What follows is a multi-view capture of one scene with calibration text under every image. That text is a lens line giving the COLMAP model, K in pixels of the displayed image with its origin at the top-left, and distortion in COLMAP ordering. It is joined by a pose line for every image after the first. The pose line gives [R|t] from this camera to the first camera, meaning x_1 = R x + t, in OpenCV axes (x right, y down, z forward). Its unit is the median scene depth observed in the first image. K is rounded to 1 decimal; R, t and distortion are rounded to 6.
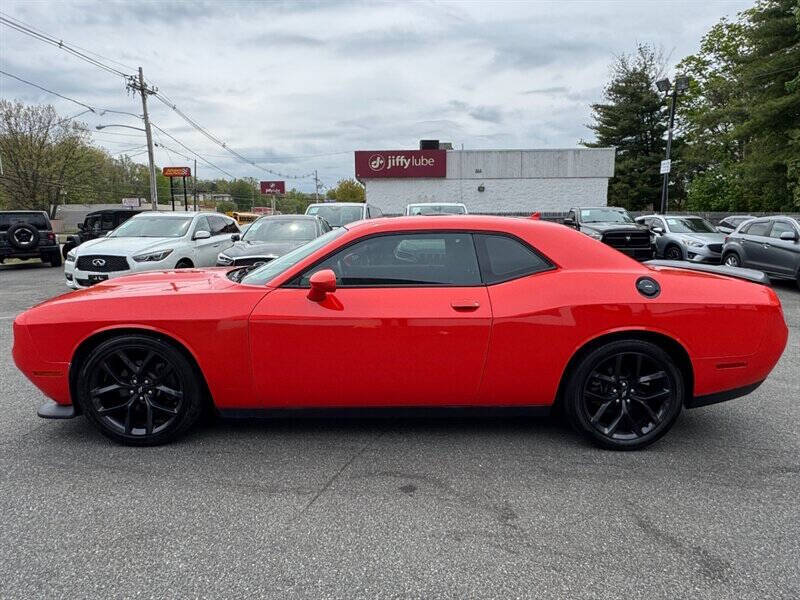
lens RADIAL K [[489.2, 0, 400.5], [0, 489.2, 294.9], [0, 0, 1]] dist [-0.007024, 0.003695]
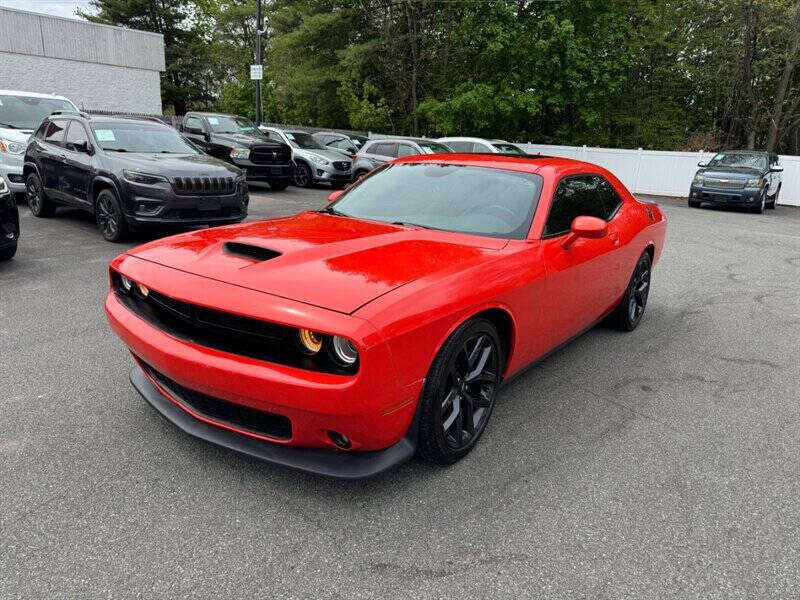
lens RADIAL K [[573.2, 0, 399.6], [0, 573.2, 304.0], [0, 0, 1]] dist [0.023225, -0.029568]
pose [[0.603434, -0.183819, 0.775937, -0.250075], [0.058435, 0.980645, 0.186869, -0.021808], [-0.795269, -0.067421, 0.602496, 0.106719]]
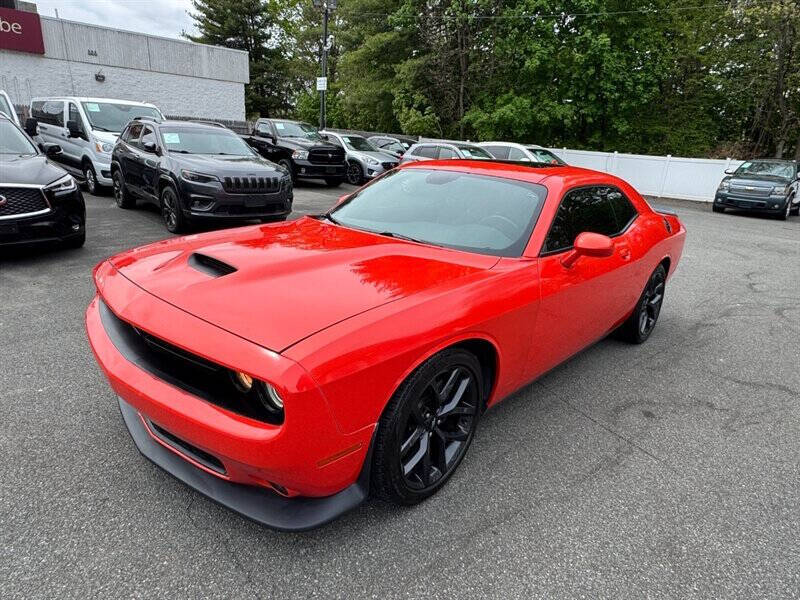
lens RADIAL K [[489.2, 0, 394.5], [0, 489.2, 299.3], [0, 0, 1]] dist [-0.007024, 0.003695]
pose [[0.689696, -0.178027, 0.701873, -0.203654], [0.036321, 0.976591, 0.212018, -0.025964], [-0.723187, -0.120735, 0.680017, 0.114197]]
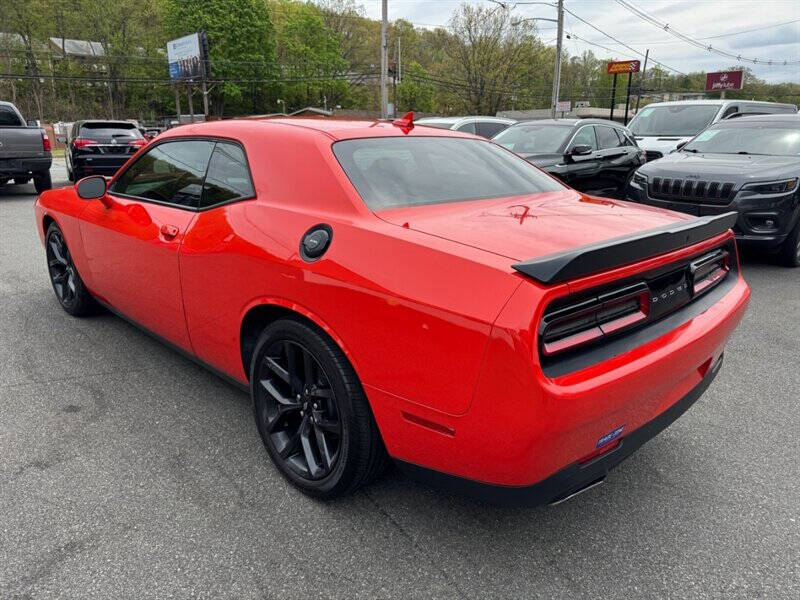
lens RADIAL K [[573.2, 0, 399.6], [0, 573.2, 297.5], [0, 0, 1]] dist [0.023225, -0.029568]
pose [[0.690088, 0.205453, -0.693951, 0.205451], [-0.109491, 0.977460, 0.180508, -0.016222], [0.715395, -0.048585, 0.697029, 0.115535]]
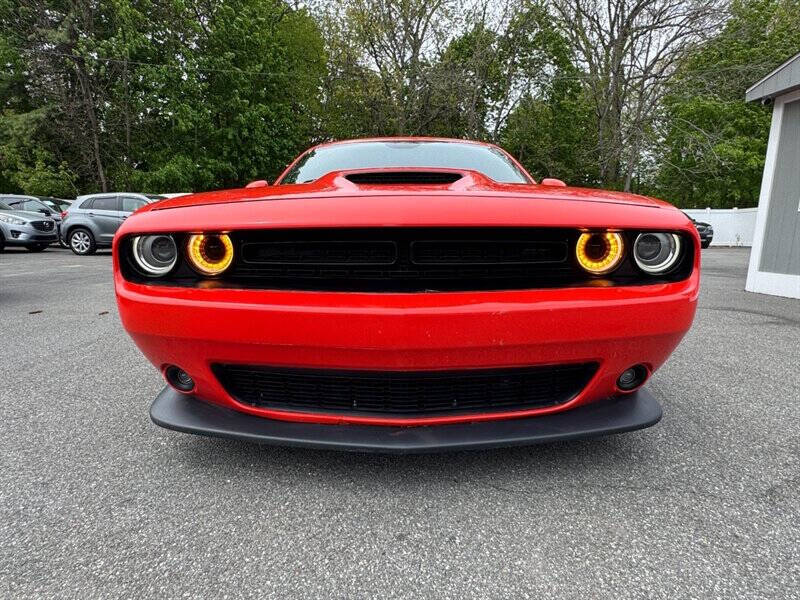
lens RADIAL K [[489.2, 0, 398.9], [0, 489.2, 299.8], [0, 0, 1]] dist [-0.007024, 0.003695]
pose [[0.019899, -0.146777, 0.988969, -0.249647], [0.133691, 0.980673, 0.142856, 0.002766], [-0.990823, 0.129374, 0.039137, 0.249354]]
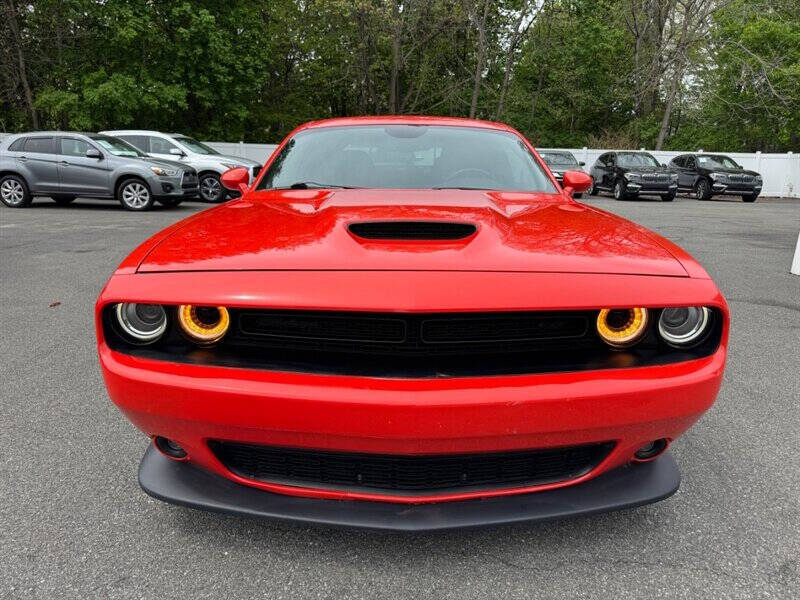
lens RADIAL K [[573.2, 0, 403.0], [0, 573.2, 302.7], [0, 0, 1]] dist [0.023225, -0.029568]
pose [[0.001116, -0.240668, 0.970607, -0.254348], [0.122209, 0.963365, 0.238732, -0.021385], [-0.992504, 0.118351, 0.030487, 0.249112]]
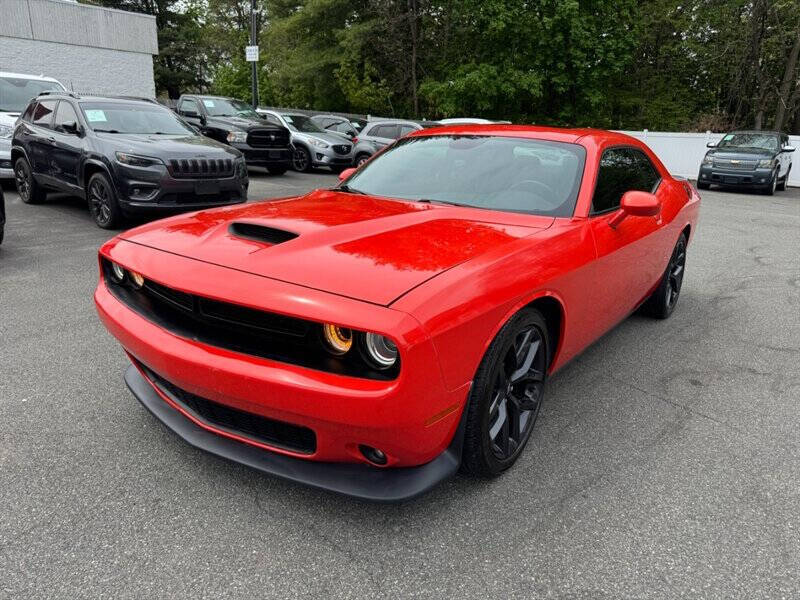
lens RADIAL K [[573.2, 0, 398.0], [0, 573.2, 304.3], [0, 0, 1]] dist [0.023225, -0.029568]
pose [[0.600470, -0.207212, 0.772334, -0.237192], [0.067065, 0.975490, 0.209576, -0.018345], [-0.796830, -0.074047, 0.599649, 0.129538]]
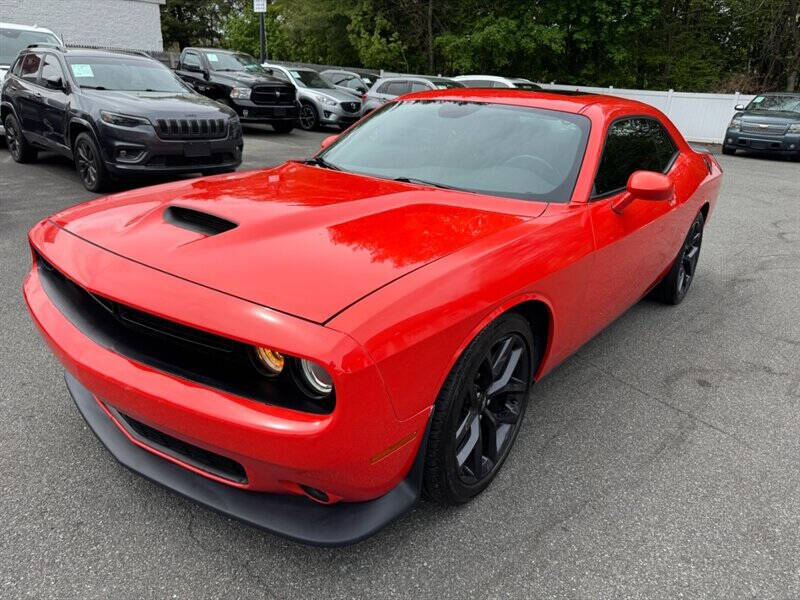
lens RADIAL K [[573.2, 0, 399.5], [0, 573.2, 301.7], [0, 0, 1]] dist [0.023225, -0.029568]
pose [[0.622451, -0.244808, 0.743386, -0.211653], [0.053528, 0.960914, 0.271623, -0.022692], [-0.780826, -0.129280, 0.611226, 0.132697]]
